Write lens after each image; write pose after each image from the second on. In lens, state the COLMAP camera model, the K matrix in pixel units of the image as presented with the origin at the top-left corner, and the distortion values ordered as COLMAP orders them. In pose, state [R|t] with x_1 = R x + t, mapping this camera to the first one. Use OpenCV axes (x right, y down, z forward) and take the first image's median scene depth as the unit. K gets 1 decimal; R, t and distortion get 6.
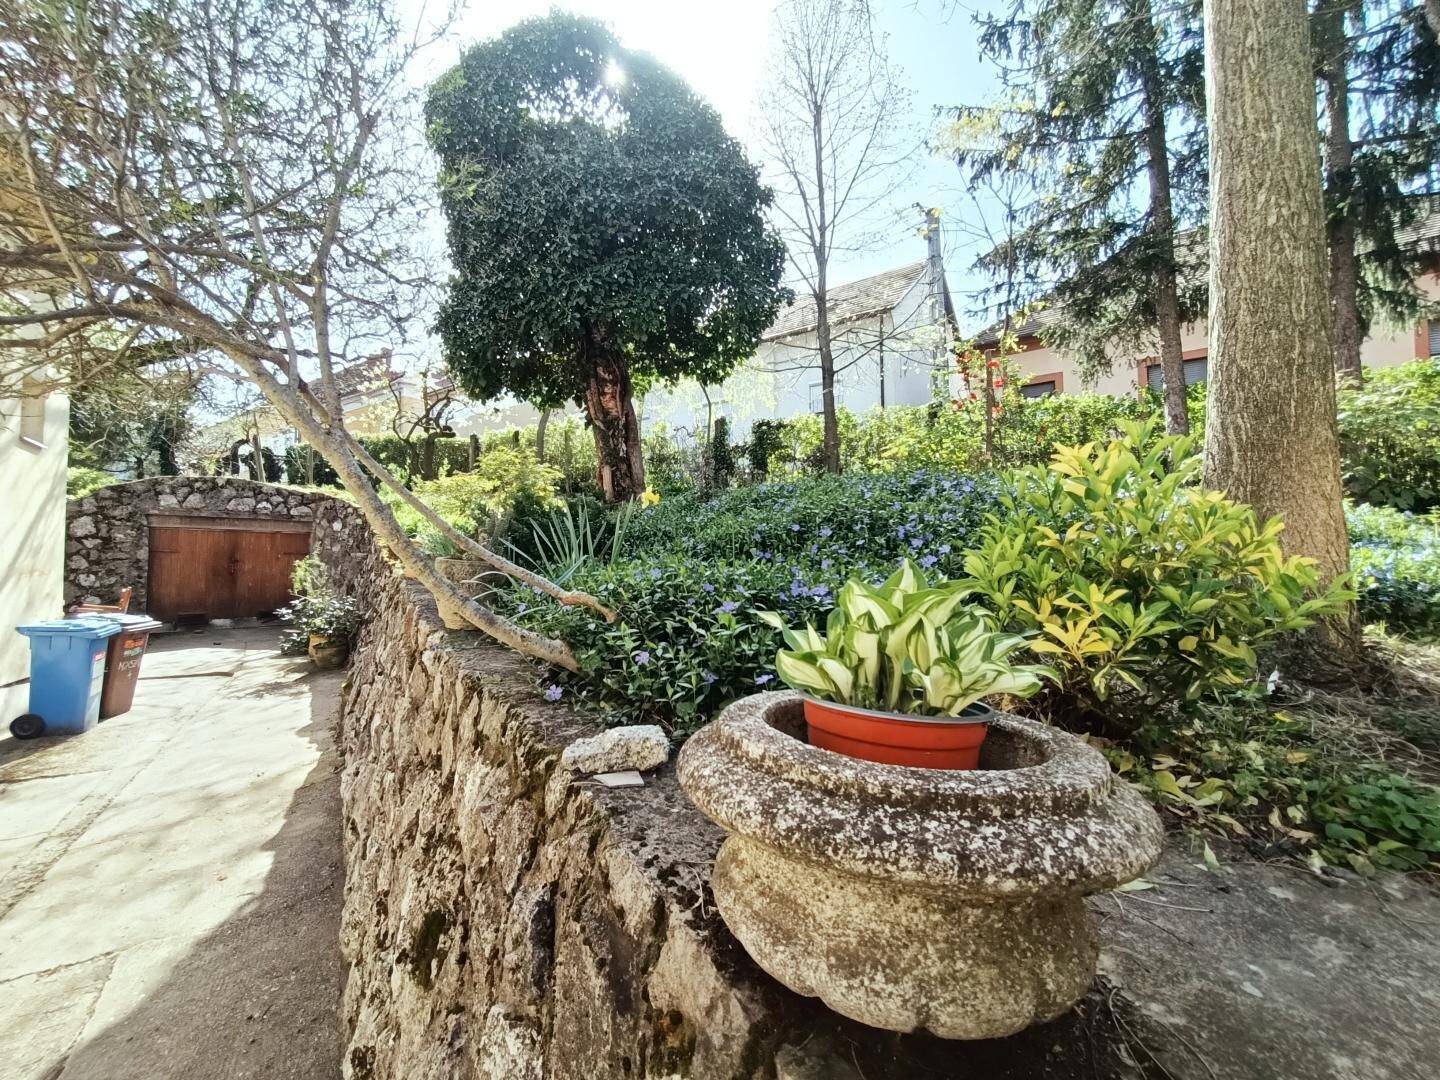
lens RADIAL K [[663.9, 0, 720.4], [0, 663.9, 540.7], [0, 0, 1]] dist [0.003737, 0.000569]
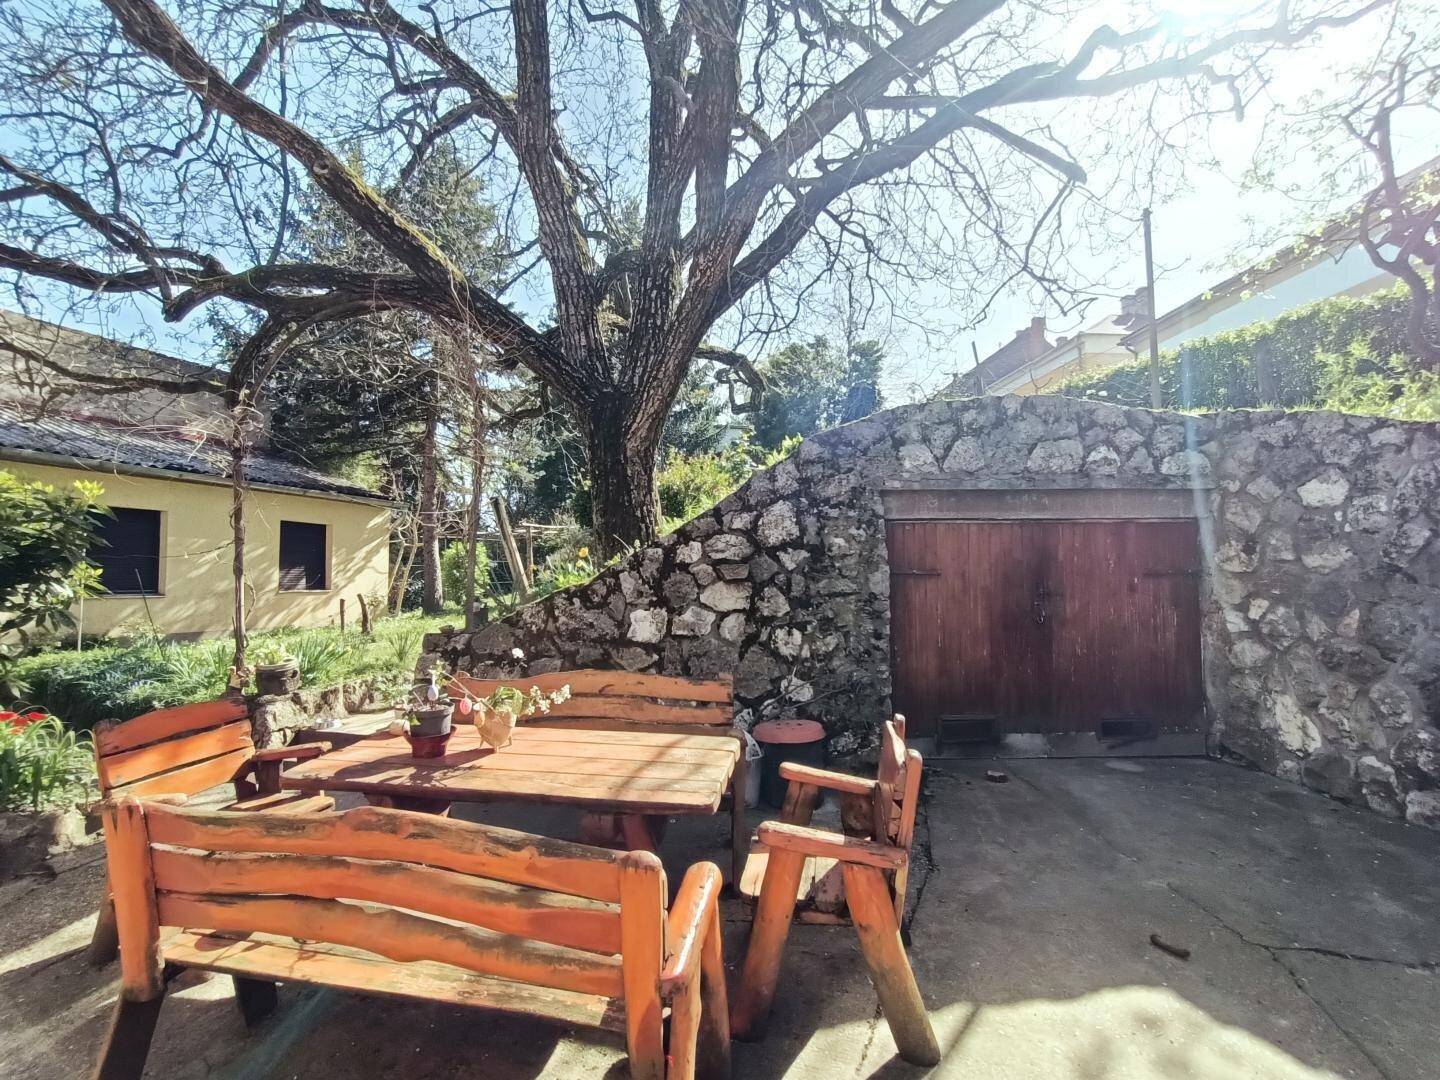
lens RADIAL K [[663.9, 0, 715.0], [0, 663.9, 548.6], [0, 0, 1]] dist [0.003737, 0.000569]
pose [[0.641947, -0.034157, -0.765988, -0.597853], [0.034559, 0.999281, -0.015597, 0.001614], [0.765970, -0.016459, 0.642666, 0.633525]]
